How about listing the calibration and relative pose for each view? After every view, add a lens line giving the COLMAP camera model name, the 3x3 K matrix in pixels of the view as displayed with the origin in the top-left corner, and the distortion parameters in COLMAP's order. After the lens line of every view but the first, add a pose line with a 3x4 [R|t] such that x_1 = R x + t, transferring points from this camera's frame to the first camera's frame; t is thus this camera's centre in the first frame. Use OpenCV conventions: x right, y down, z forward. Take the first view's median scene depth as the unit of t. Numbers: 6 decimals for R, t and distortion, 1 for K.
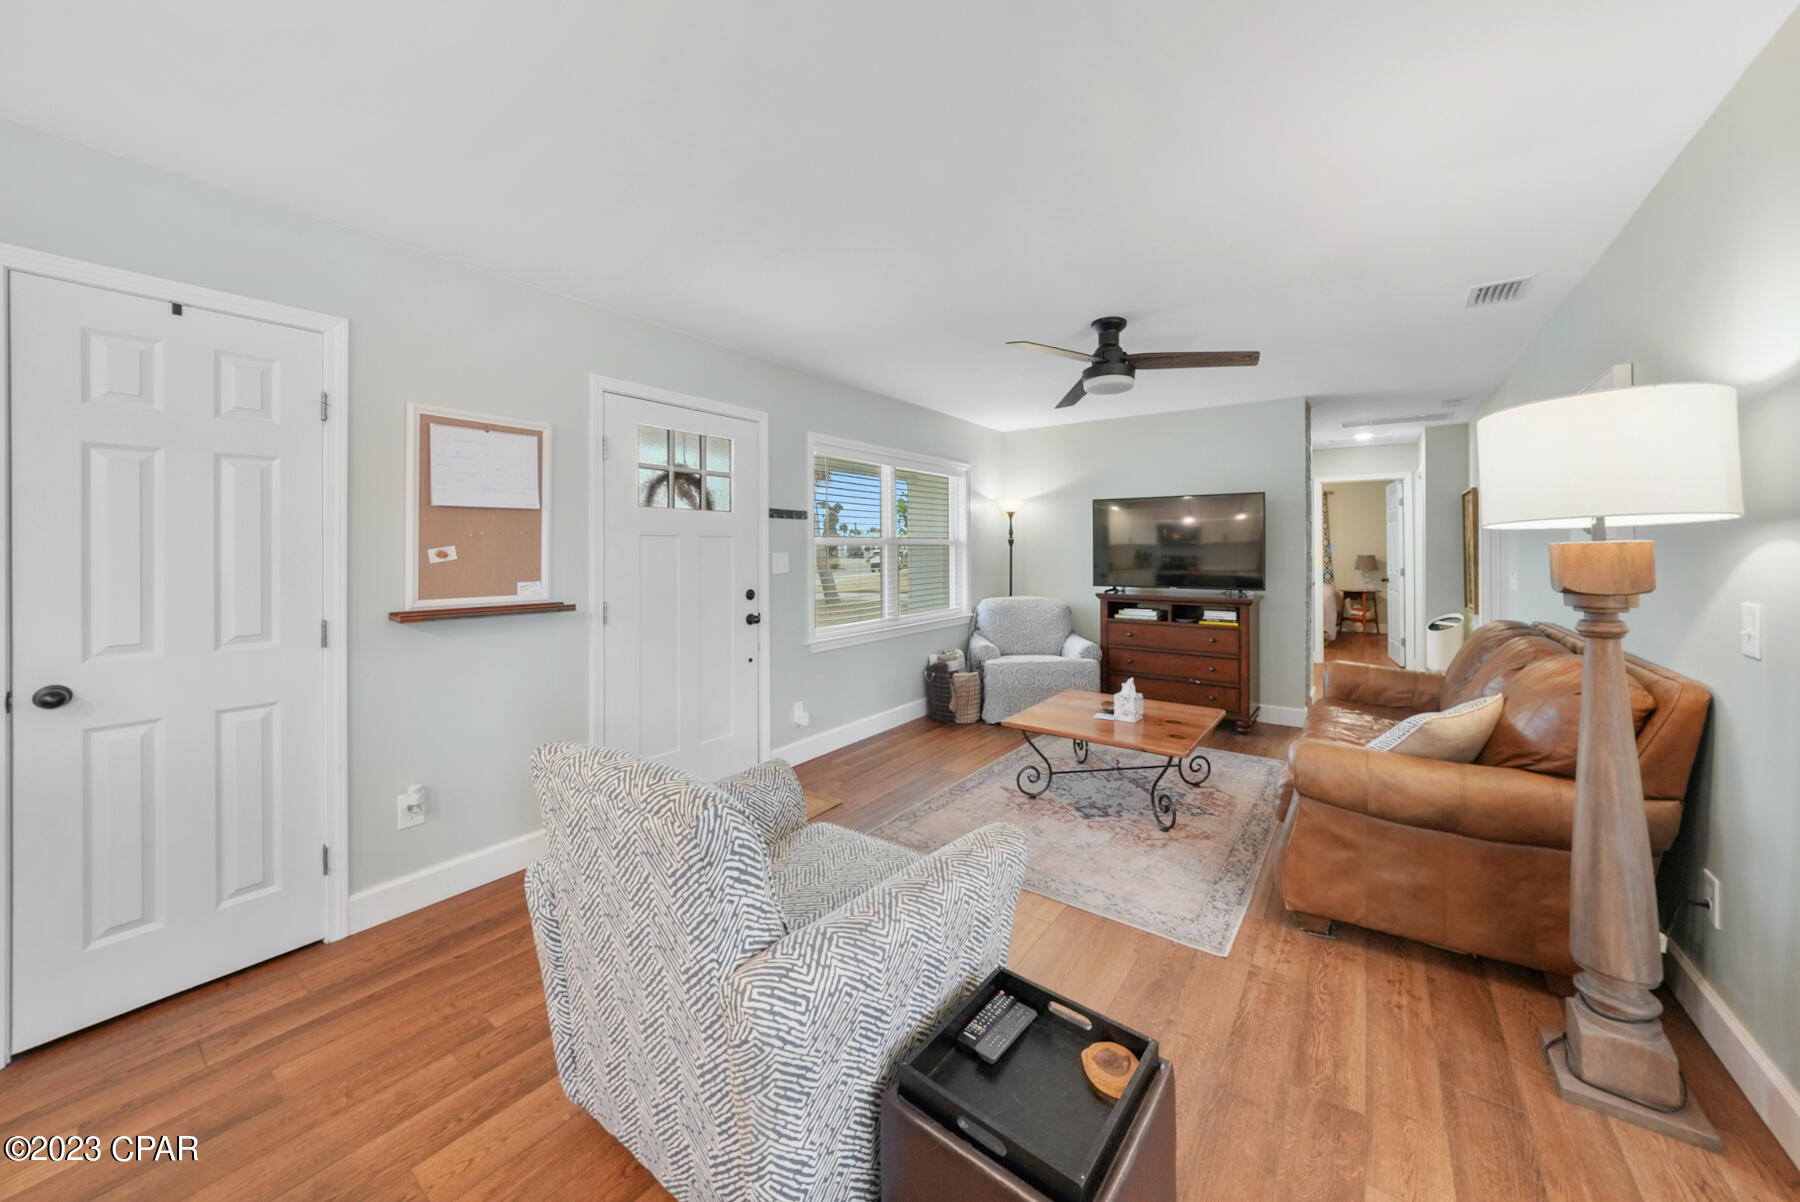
lens RADIAL K [[634.9, 0, 909.0], [0, 634.9, 545.3], [0, 0, 1]] dist [-0.009448, 0.000294]
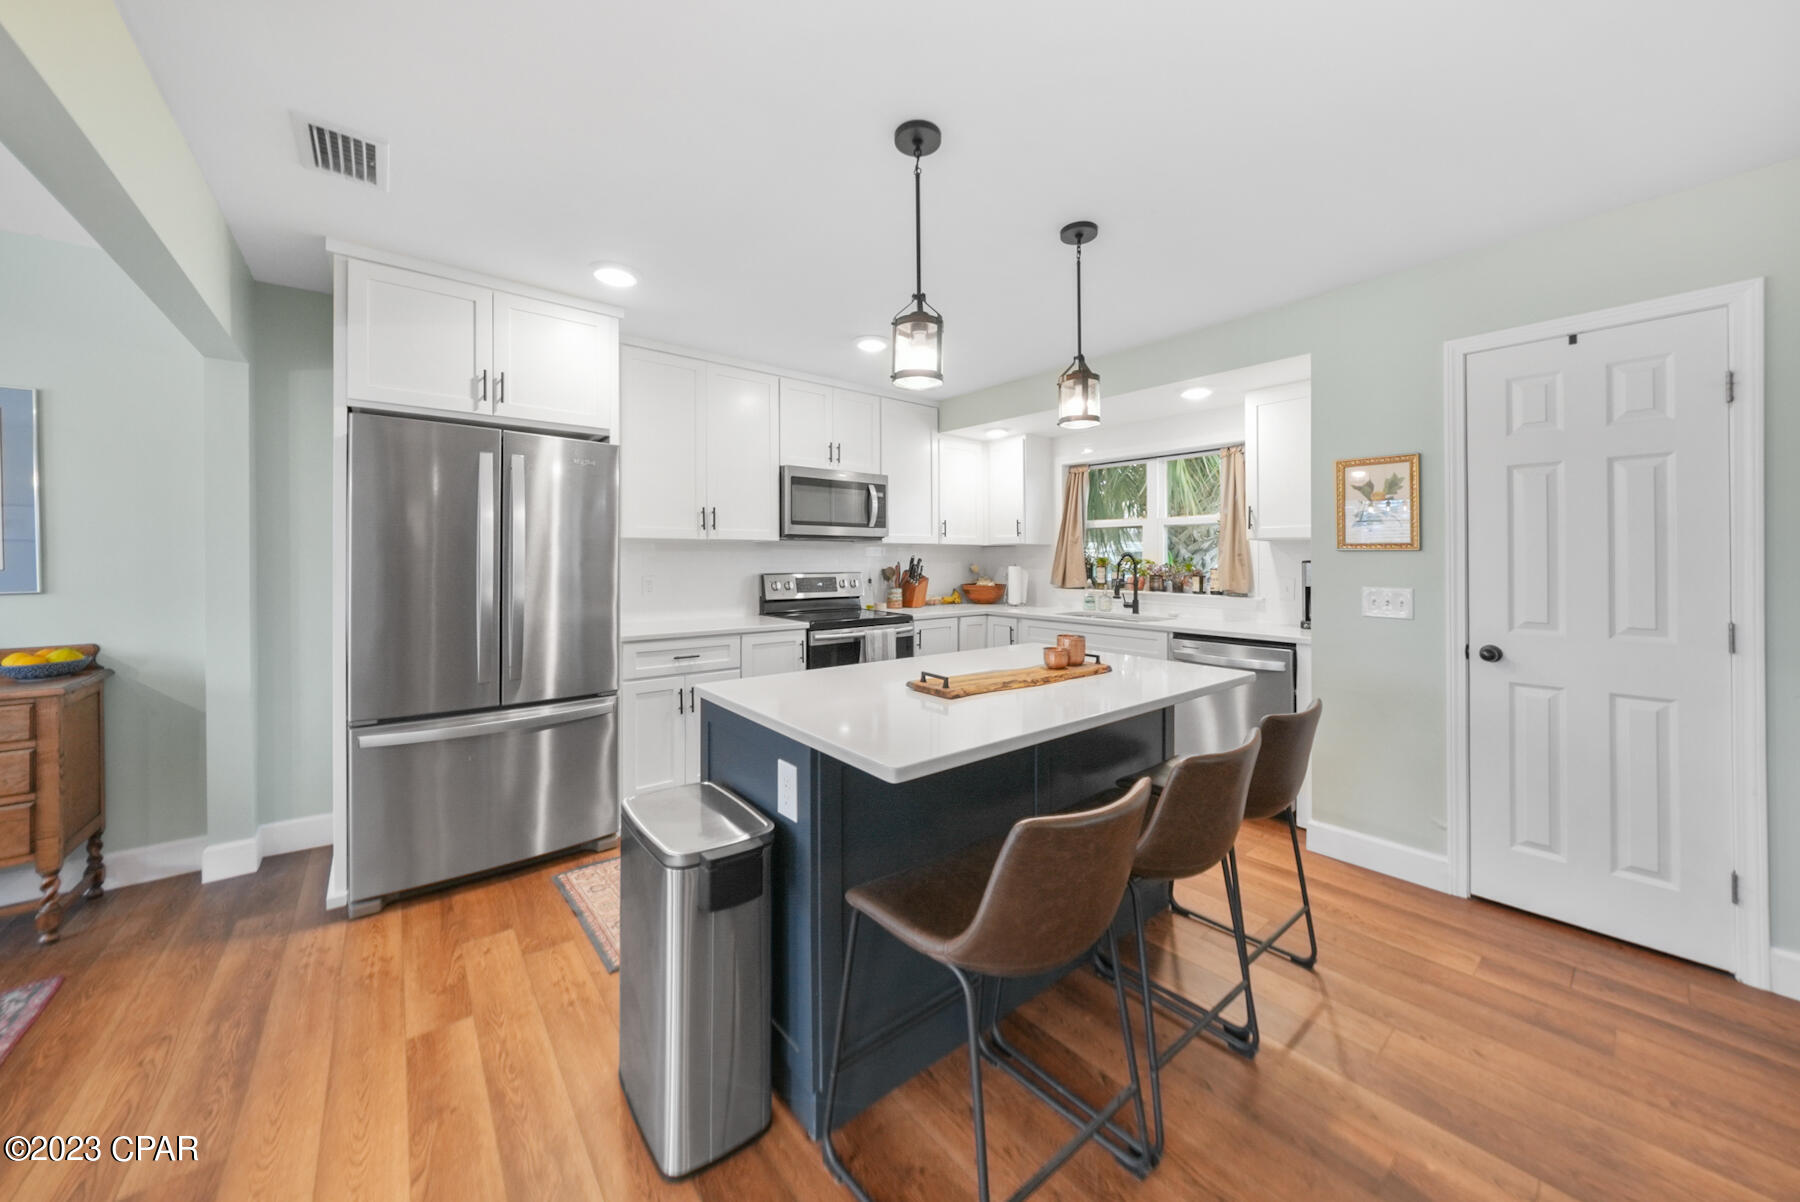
lens RADIAL K [[634.3, 0, 899.4], [0, 634.3, 558.2], [0, 0, 1]] dist [-0.009742, 0.000262]
pose [[-0.256005, 0.004719, -0.966664, 0.161216], [0.006409, 0.999974, 0.003185, 0.010301], [0.966654, -0.005380, -0.256028, 0.049864]]
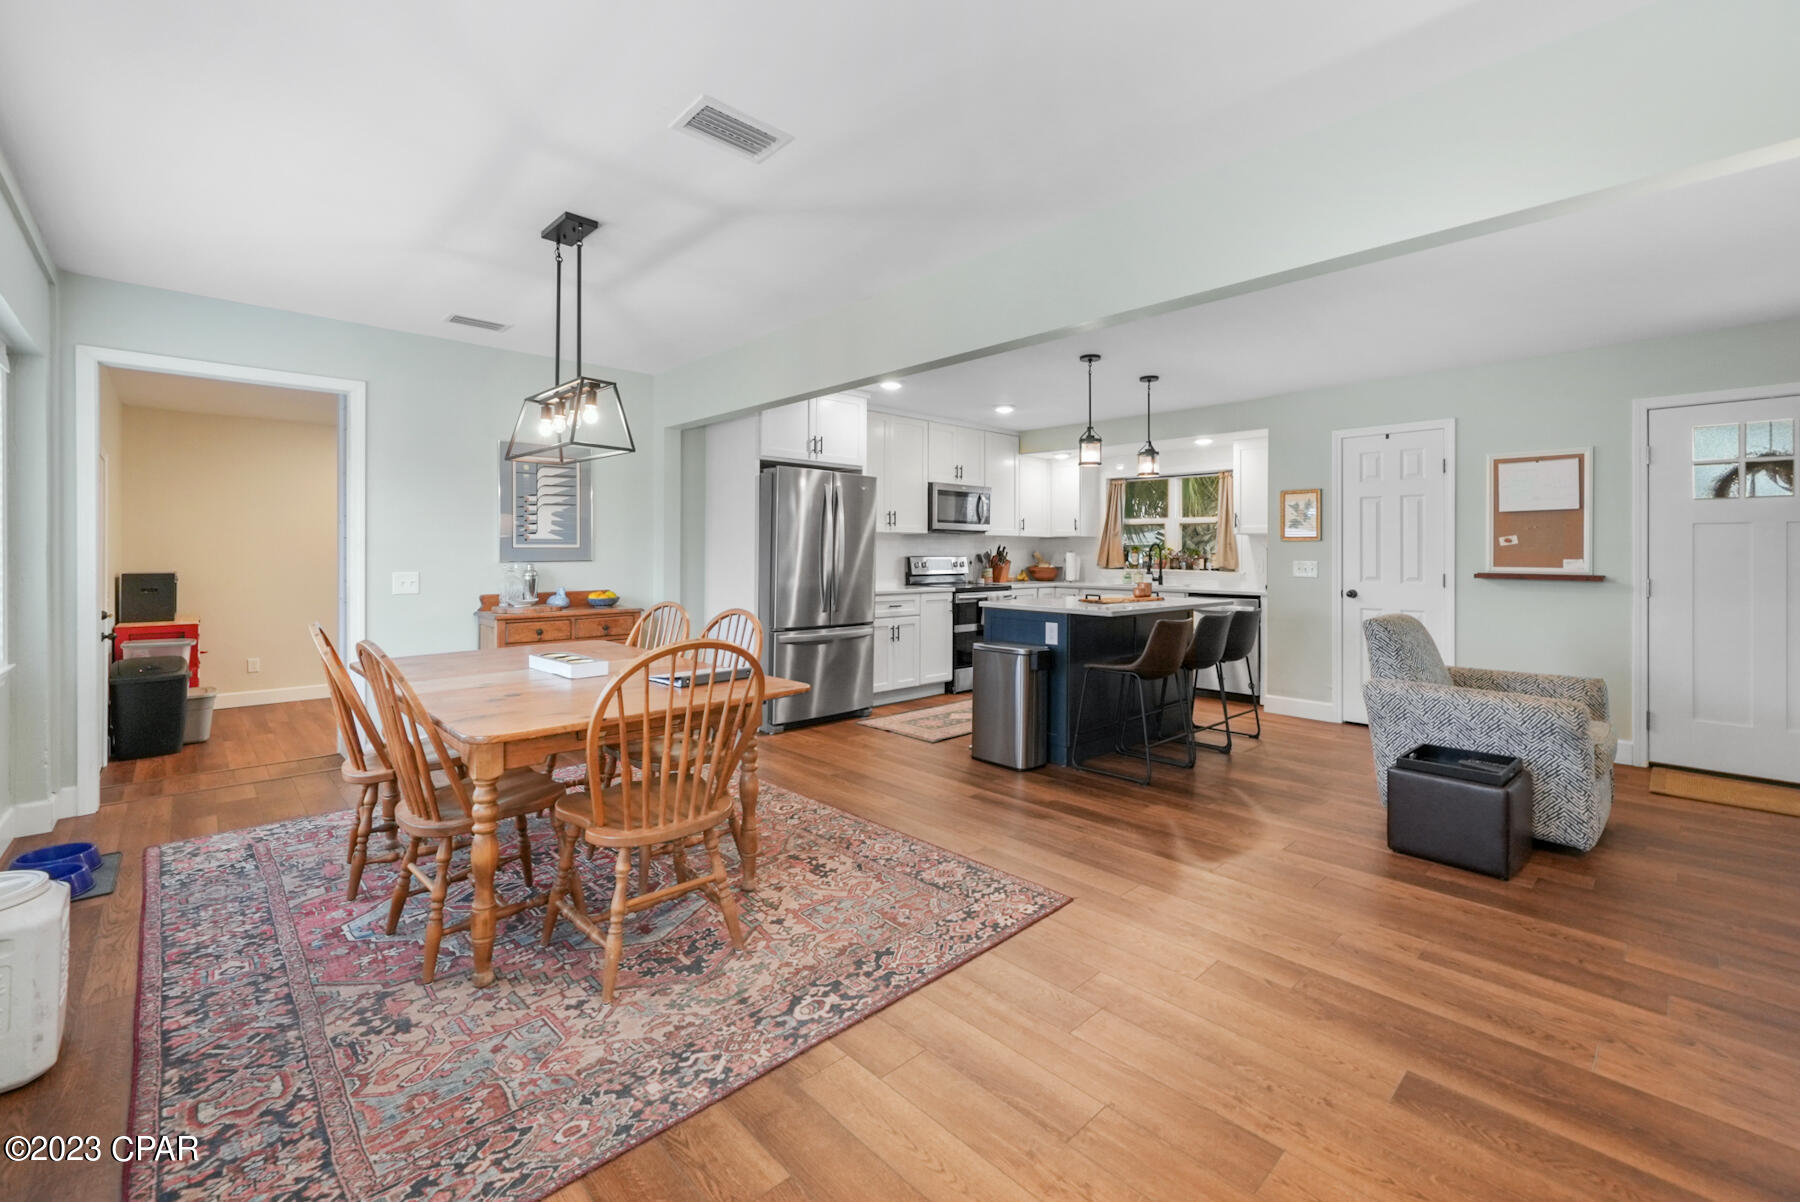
lens RADIAL K [[757.7, 0, 905.2], [0, 757.7, 551.2], [0, 0, 1]] dist [0.001239, 0.000133]
pose [[-0.180692, 0.002700, -0.983536, 1.146723], [0.003186, 0.999993, 0.002159, 0.024735], [0.983535, -0.002744, -0.180699, -0.158004]]
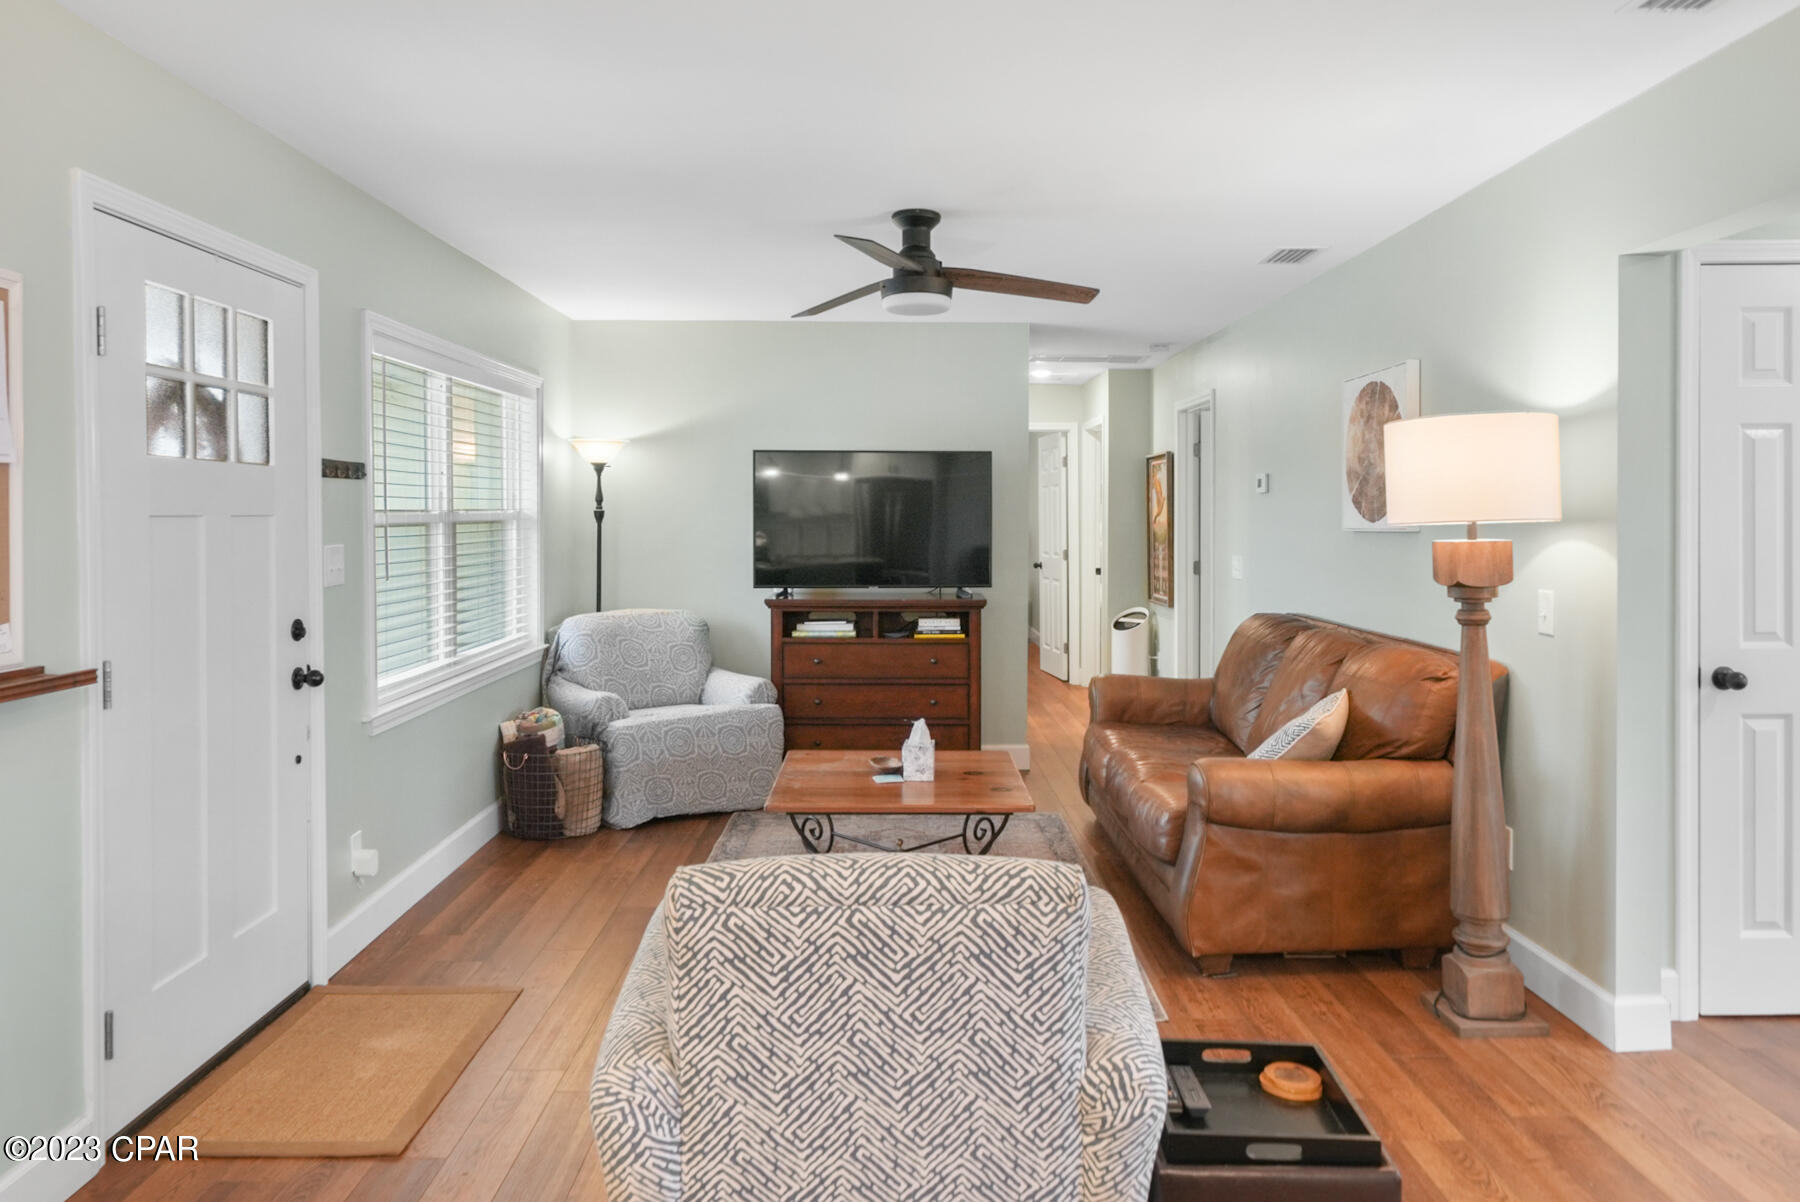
lens RADIAL K [[1191.7, 0, 900.7], [0, 1191.7, 516.0], [0, 0, 1]] dist [-0.005866, -0.002215]
pose [[0.803165, 0.002937, 0.595749, -0.483148], [-0.008587, 0.999941, 0.006647, -0.026304], [-0.595695, -0.010454, 0.803143, -0.049402]]
